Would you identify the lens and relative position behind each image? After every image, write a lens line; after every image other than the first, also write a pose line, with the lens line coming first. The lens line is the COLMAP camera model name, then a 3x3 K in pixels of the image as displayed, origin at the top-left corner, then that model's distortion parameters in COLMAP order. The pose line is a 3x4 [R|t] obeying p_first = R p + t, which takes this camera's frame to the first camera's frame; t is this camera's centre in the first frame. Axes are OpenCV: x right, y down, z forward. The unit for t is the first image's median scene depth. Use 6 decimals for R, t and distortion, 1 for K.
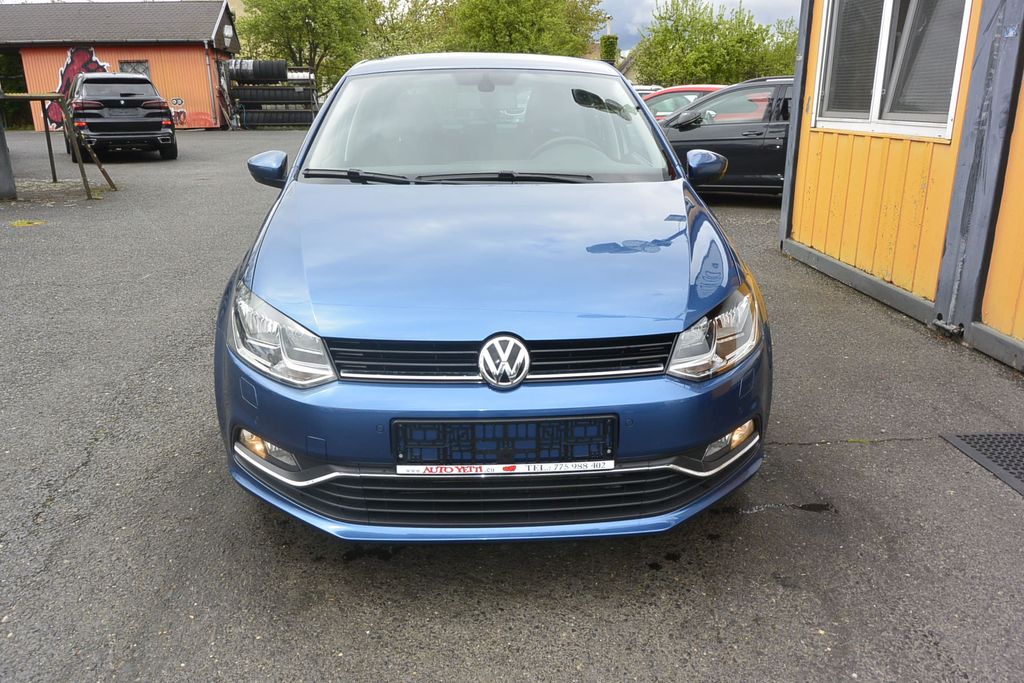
lens RADIAL K [[777.9, 0, 508.2], [0, 777.9, 338.3], [0, 0, 1]] dist [0.003387, 0.002123]
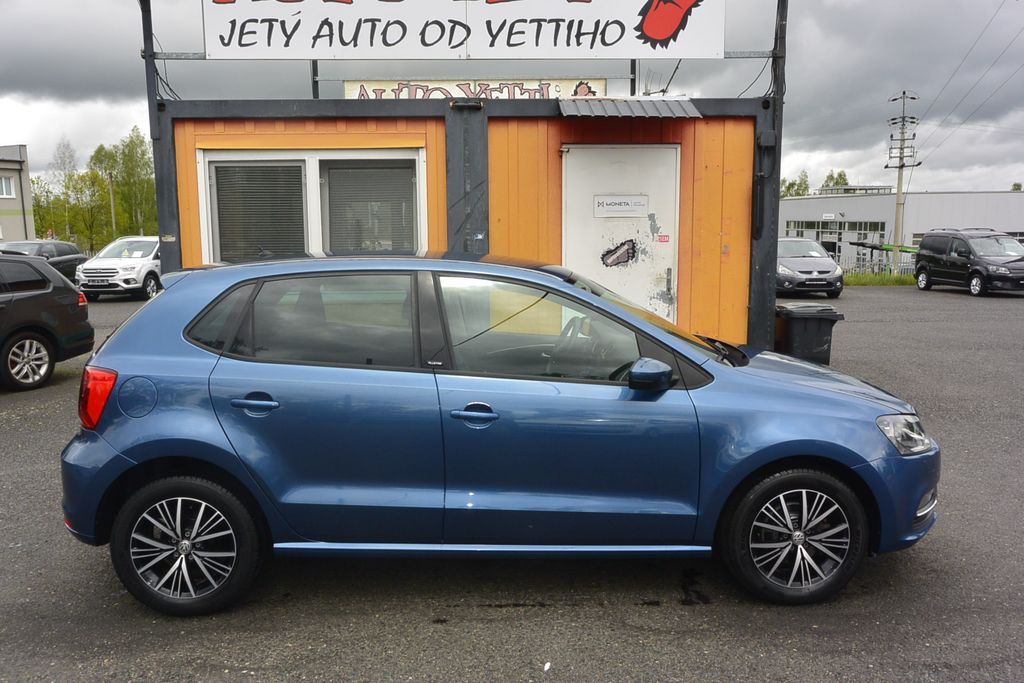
lens RADIAL K [[778.7, 0, 505.1], [0, 778.7, 338.0], [0, 0, 1]] dist [-0.004453, -0.000260]
pose [[0.016744, -0.124091, 0.992130, -1.006151], [0.303792, 0.945990, 0.113194, -0.335250], [-0.952591, 0.299506, 0.053537, 0.864864]]
